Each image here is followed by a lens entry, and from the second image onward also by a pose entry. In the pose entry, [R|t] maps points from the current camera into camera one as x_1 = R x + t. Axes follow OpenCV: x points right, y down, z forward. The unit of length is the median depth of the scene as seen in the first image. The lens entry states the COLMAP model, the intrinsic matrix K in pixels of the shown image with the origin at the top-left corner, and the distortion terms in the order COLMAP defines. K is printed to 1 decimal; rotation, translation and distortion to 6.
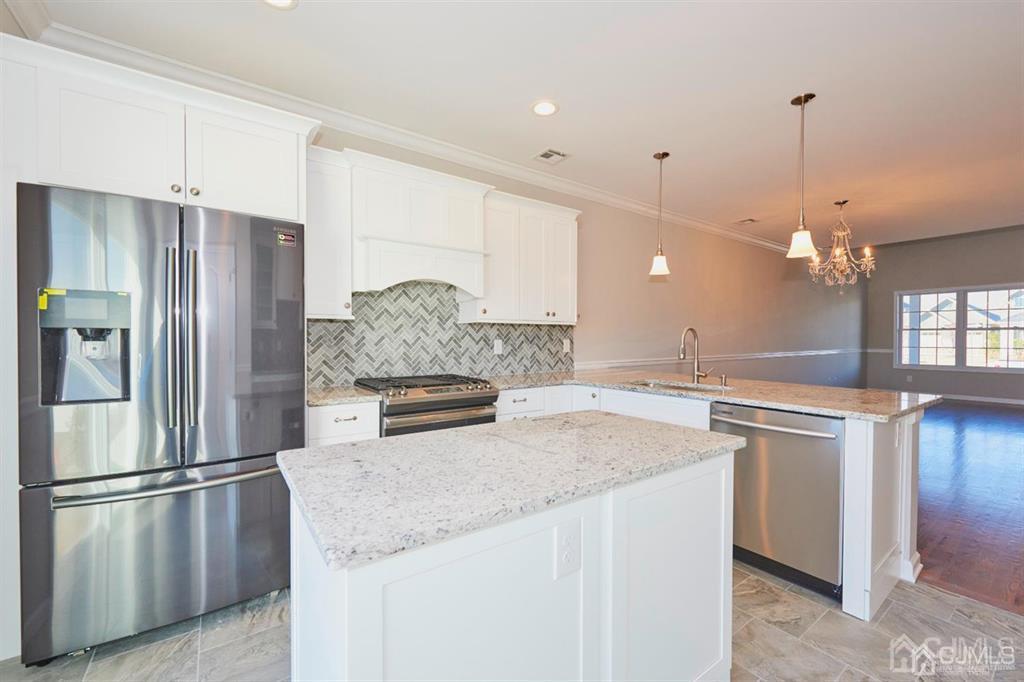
lens RADIAL K [[408.9, 0, 517.9], [0, 408.9, 342.2], [0, 0, 1]] dist [-0.004253, 0.000576]
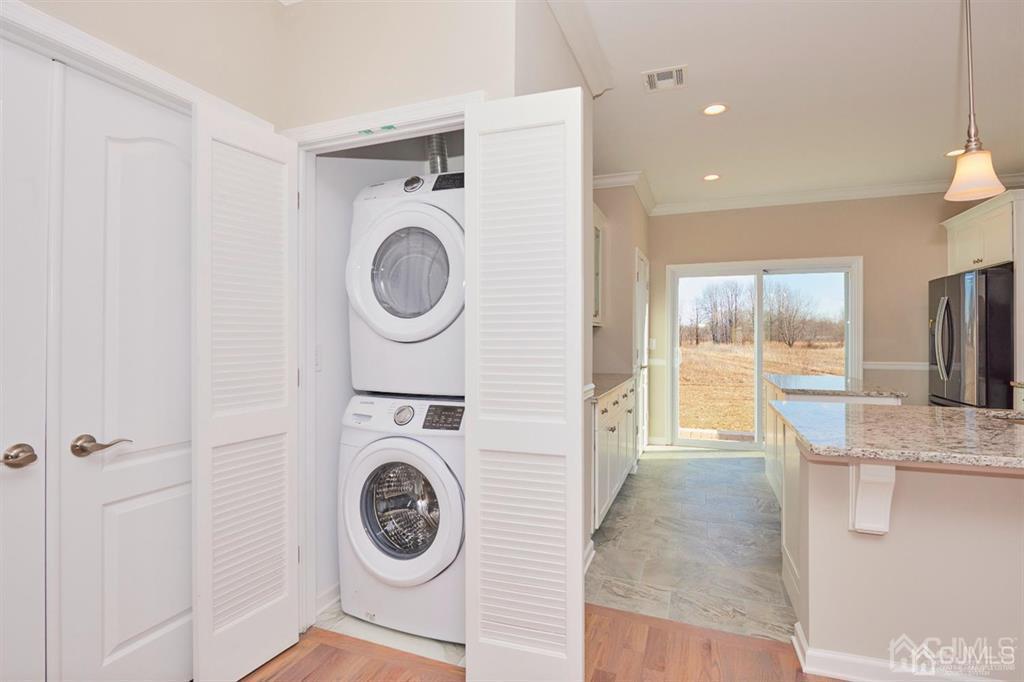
lens RADIAL K [[498.9, 0, 510.6], [0, 498.9, 333.2], [0, 0, 1]] dist [-0.006871, -0.003023]
pose [[-0.842668, -0.004376, -0.538415, 1.123322], [-0.005950, 0.999982, 0.001184, -0.012963], [0.538400, 0.004202, -0.842679, 0.867426]]
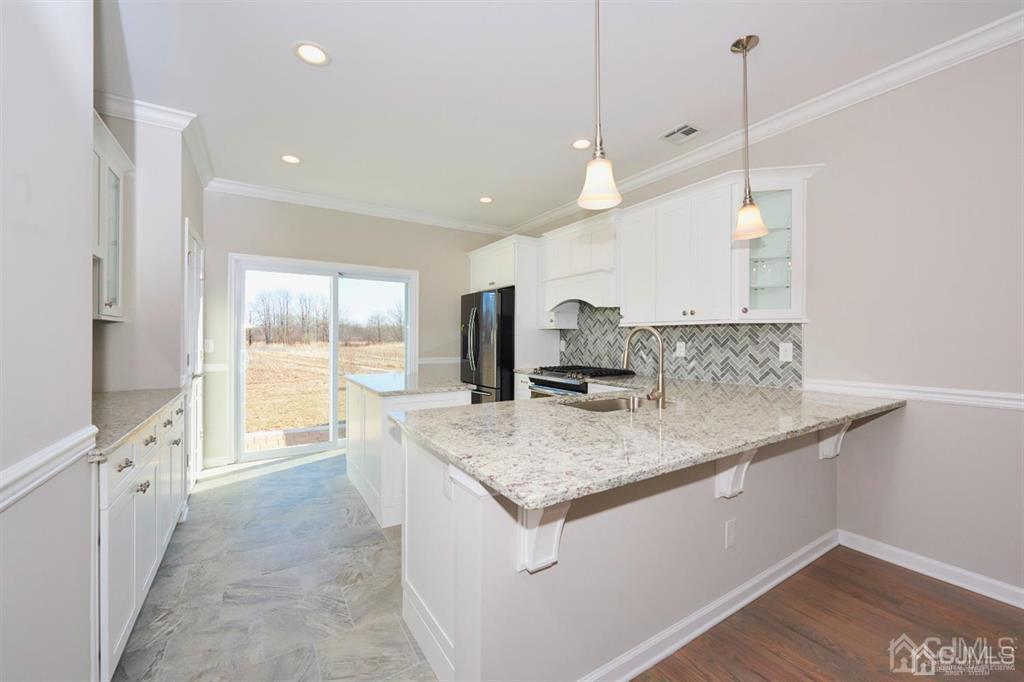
lens RADIAL K [[408.9, 0, 514.8], [0, 408.9, 339.7], [0, 0, 1]] dist [-0.004253, 0.000576]
pose [[-0.067304, 0.003567, -0.997726, 0.906408], [-0.012305, 0.999915, 0.004405, -0.010423], [0.997657, 0.012573, -0.067254, 0.649293]]
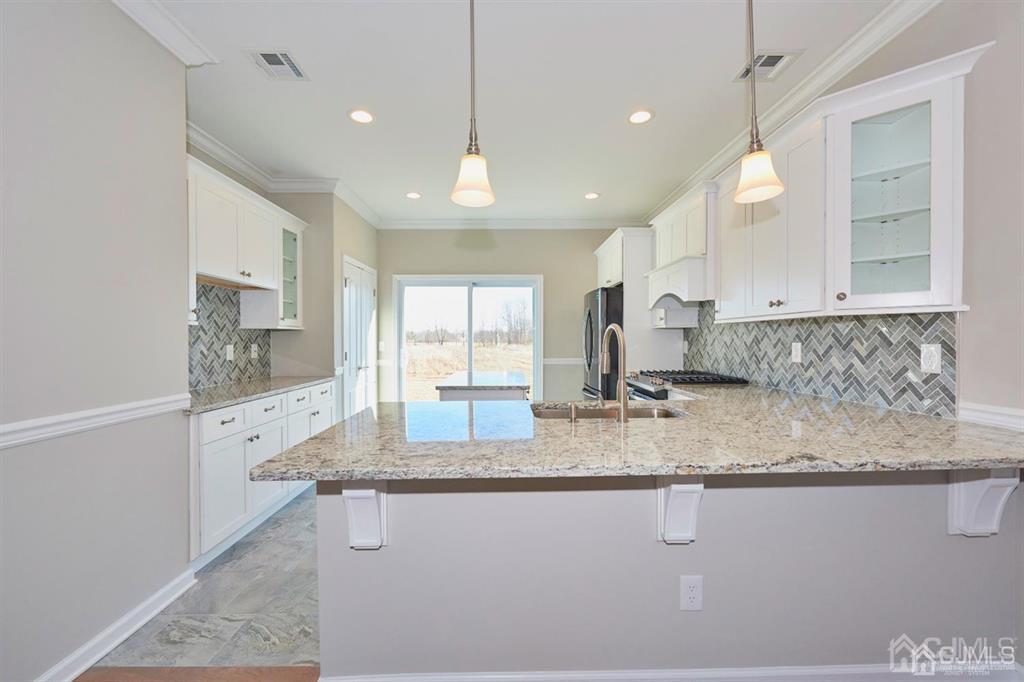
lens RADIAL K [[408.9, 0, 511.4], [0, 408.9, 343.3], [0, 0, 1]] dist [-0.004253, 0.000576]
pose [[-0.579179, 0.010106, -0.815138, 0.794126], [-0.003770, 0.999879, 0.015076, -0.013207], [0.815192, 0.011805, -0.579071, 0.970106]]
